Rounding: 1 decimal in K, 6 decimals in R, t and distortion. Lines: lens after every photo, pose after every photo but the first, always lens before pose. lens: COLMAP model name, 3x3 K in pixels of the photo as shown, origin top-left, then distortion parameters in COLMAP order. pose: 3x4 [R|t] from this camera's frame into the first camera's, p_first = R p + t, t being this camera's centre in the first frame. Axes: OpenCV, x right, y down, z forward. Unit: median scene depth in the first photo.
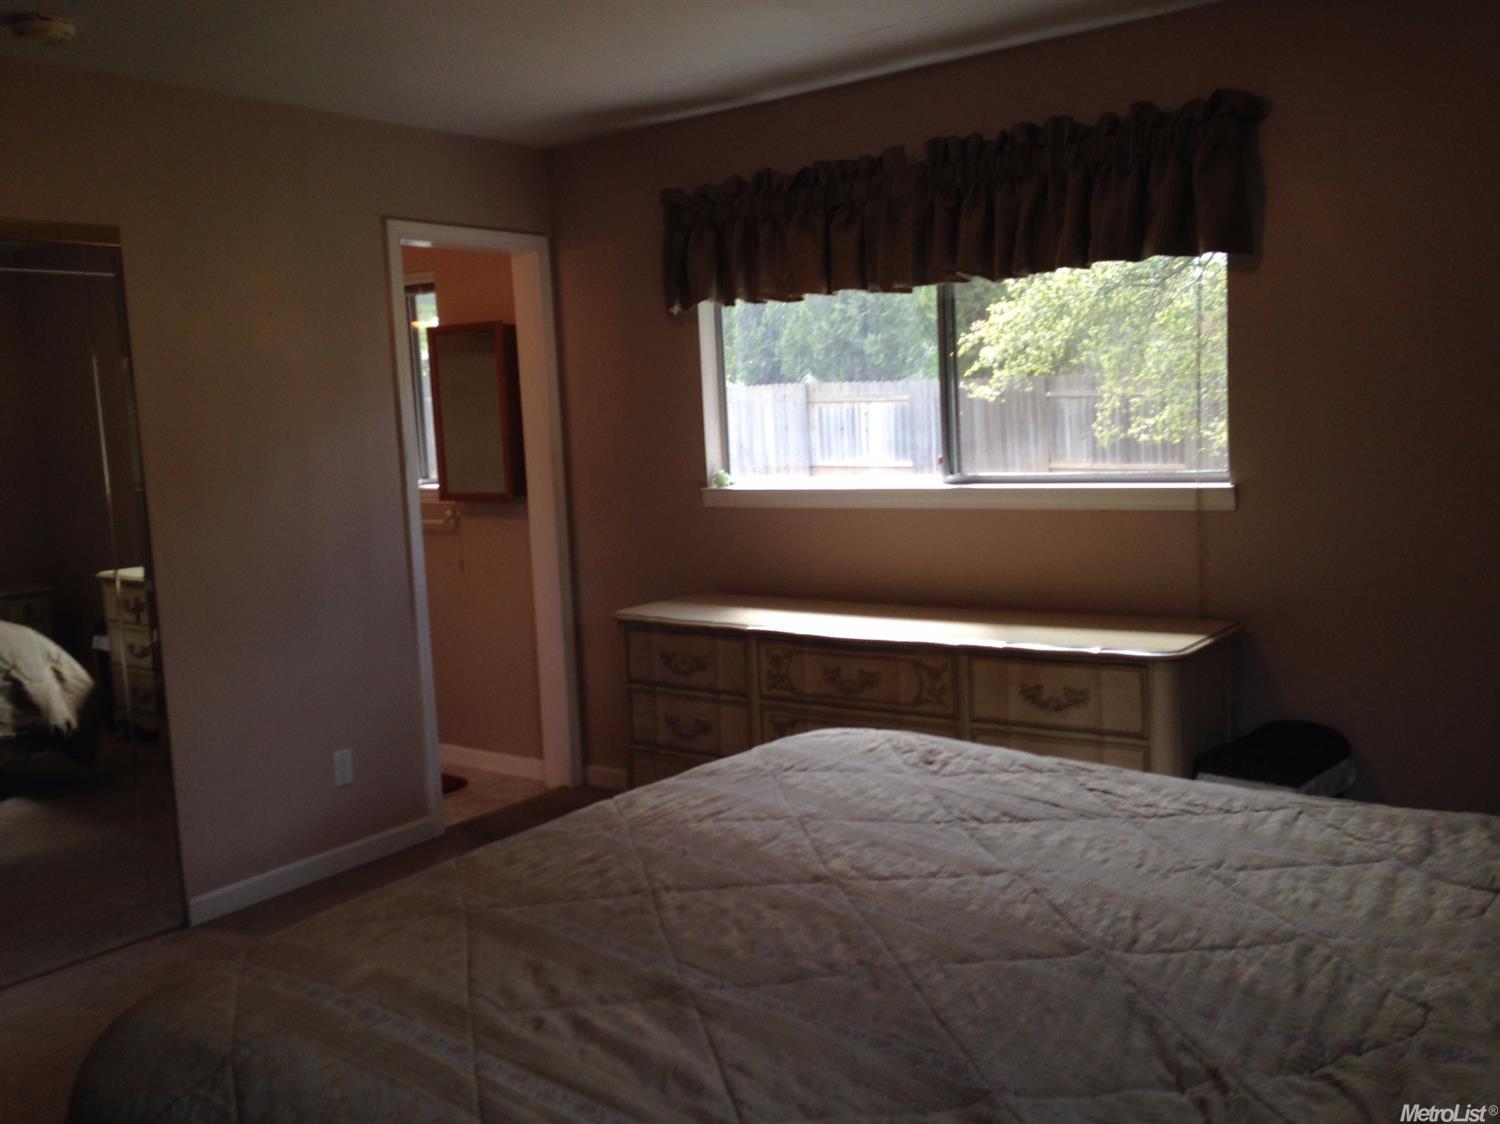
lens RADIAL K [[1391.3, 0, 750.0], [0, 1391.3, 562.0], [0, 0, 1]] dist [0.018115, 0.002666]
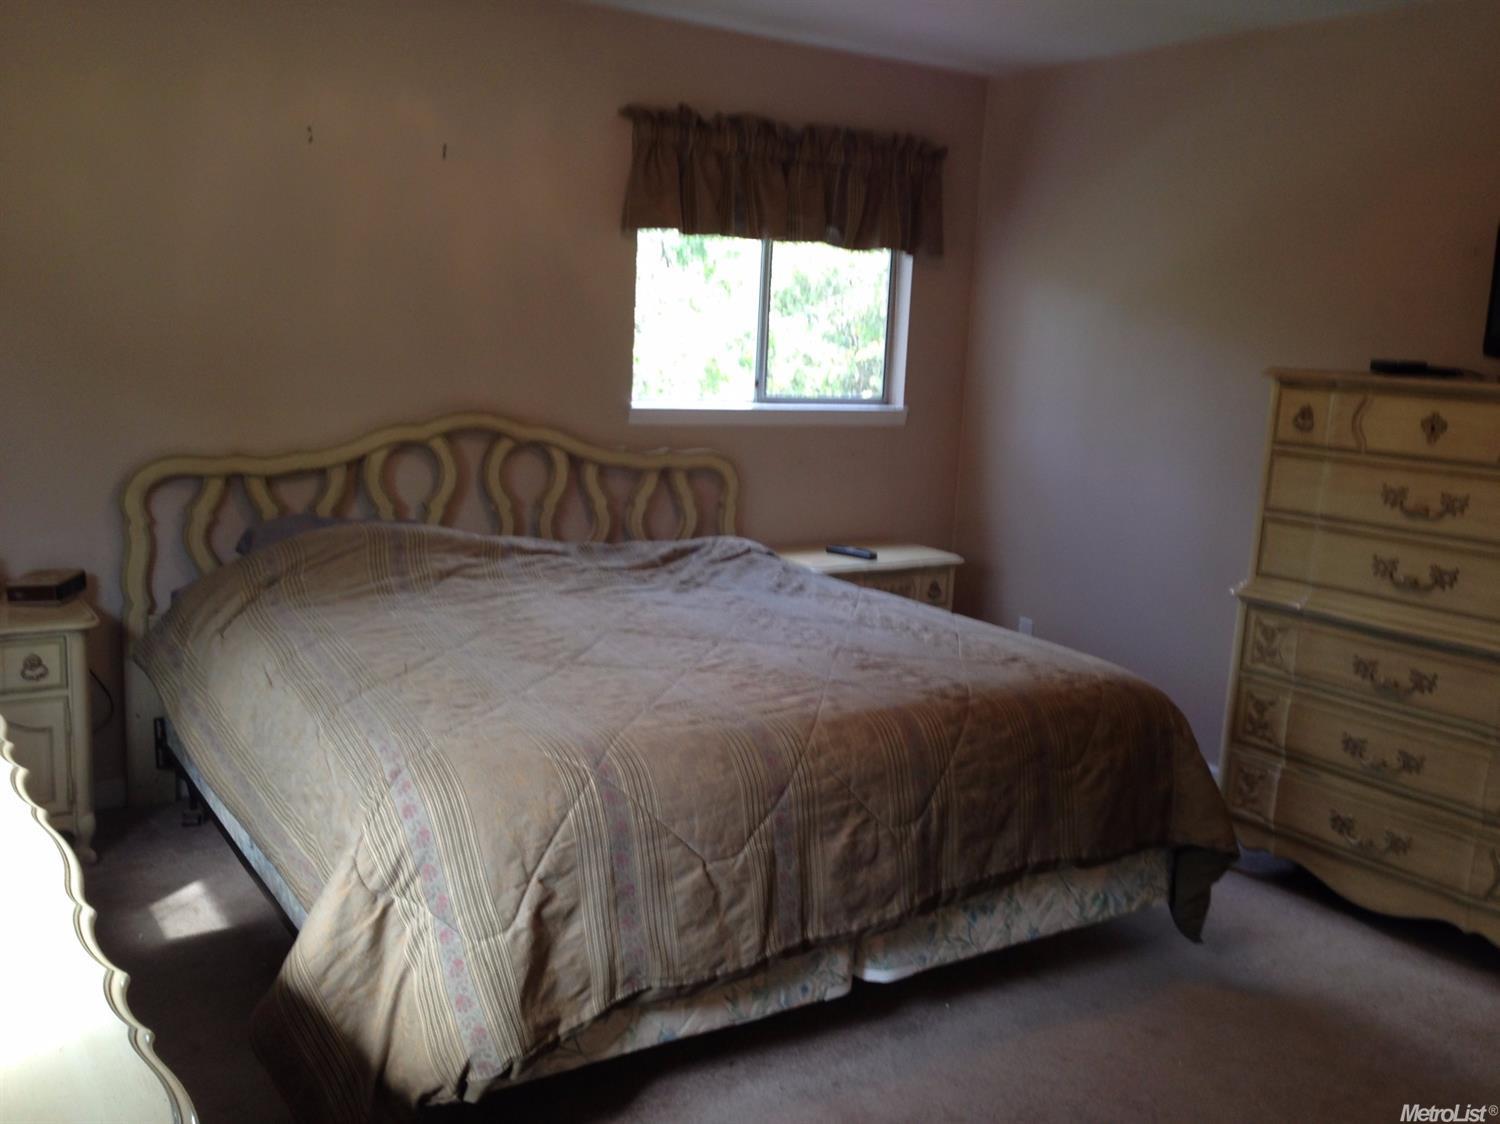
lens RADIAL K [[1391.3, 0, 750.0], [0, 1391.3, 562.0], [0, 0, 1]] dist [0.018115, 0.002666]
pose [[0.362456, -0.092962, 0.927353, -0.983037], [0.049441, 0.995530, 0.080472, -0.017684], [-0.930689, 0.016682, 0.365432, 0.564864]]
